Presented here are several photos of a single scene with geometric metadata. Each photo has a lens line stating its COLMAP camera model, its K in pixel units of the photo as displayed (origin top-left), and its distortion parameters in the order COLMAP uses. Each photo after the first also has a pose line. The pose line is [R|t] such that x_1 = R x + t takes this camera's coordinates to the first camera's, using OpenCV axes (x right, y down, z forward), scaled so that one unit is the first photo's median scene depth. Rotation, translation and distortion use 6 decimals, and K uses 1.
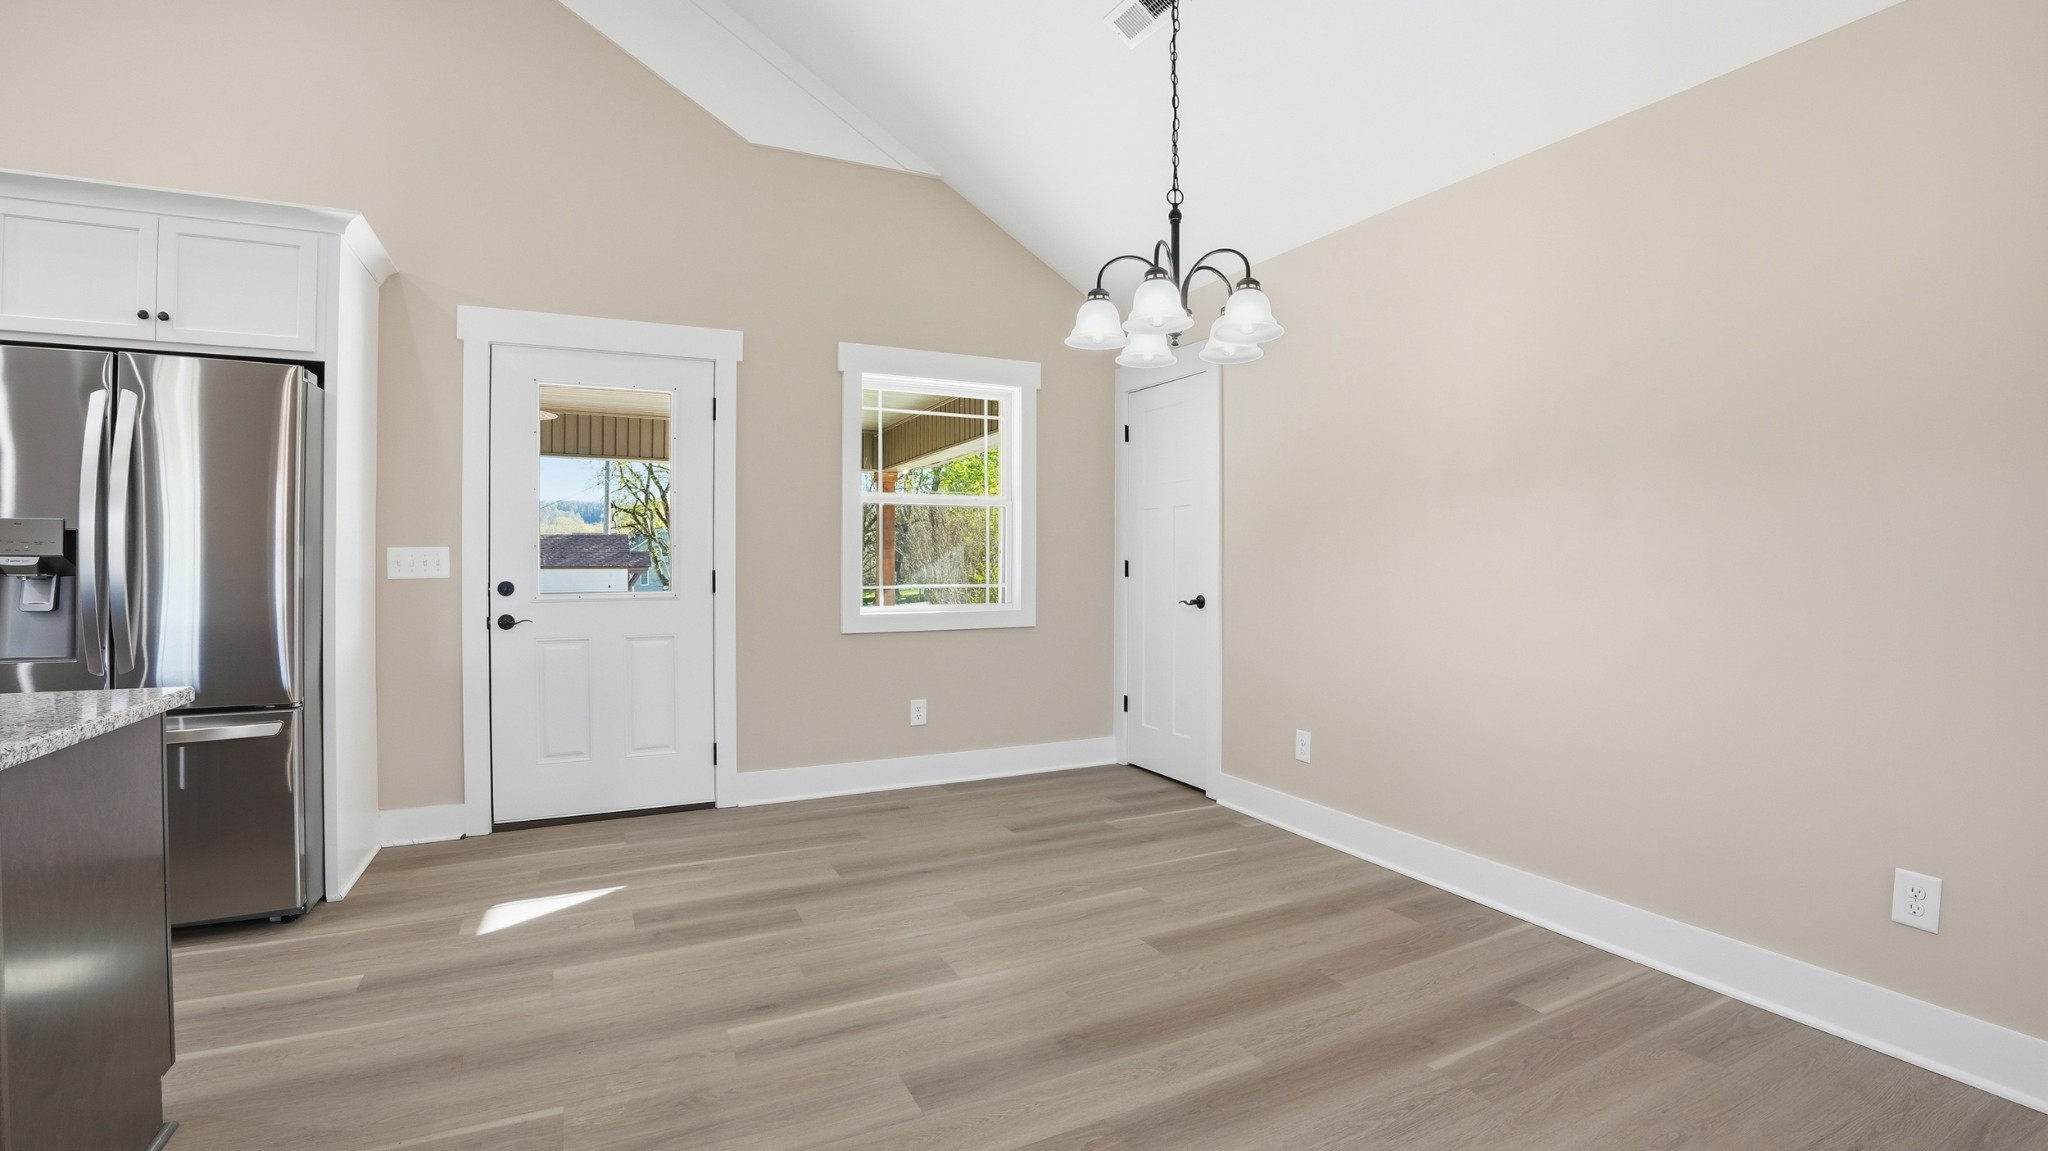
lens RADIAL K [[915.0, 0, 1046.7], [0, 915.0, 552.2], [0, 0, 1]] dist [-0.046529, 0.005683]
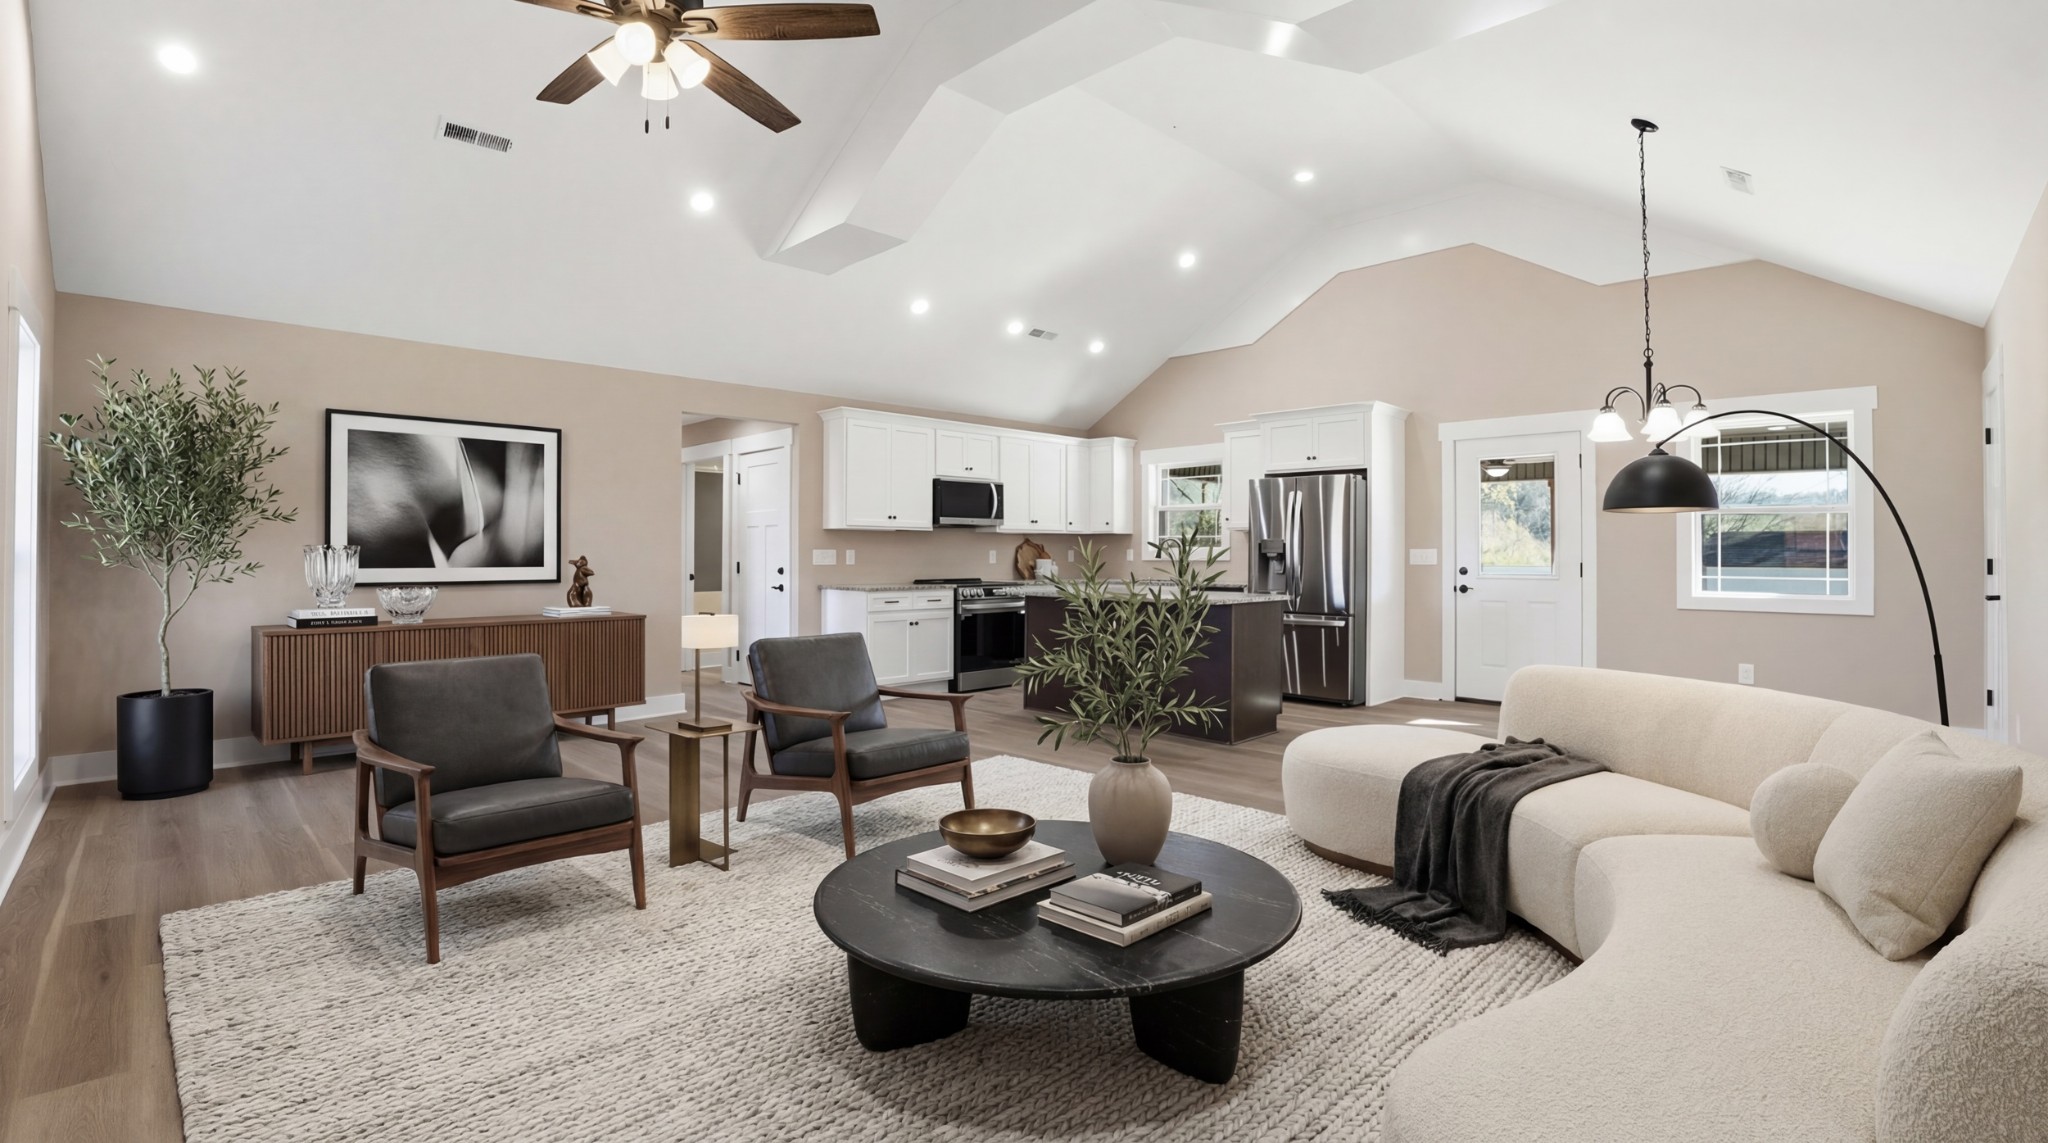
lens RADIAL K [[917.6, 0, 1014.8], [0, 917.6, 550.6], [0, 0, 1]] dist [-0.044637, -0.000455]
pose [[0.313692, -0.004512, -0.949514, 1.075164], [-0.001136, 0.999986, -0.005127, 0.010465], [0.949524, 0.002686, 0.313682, -0.570006]]
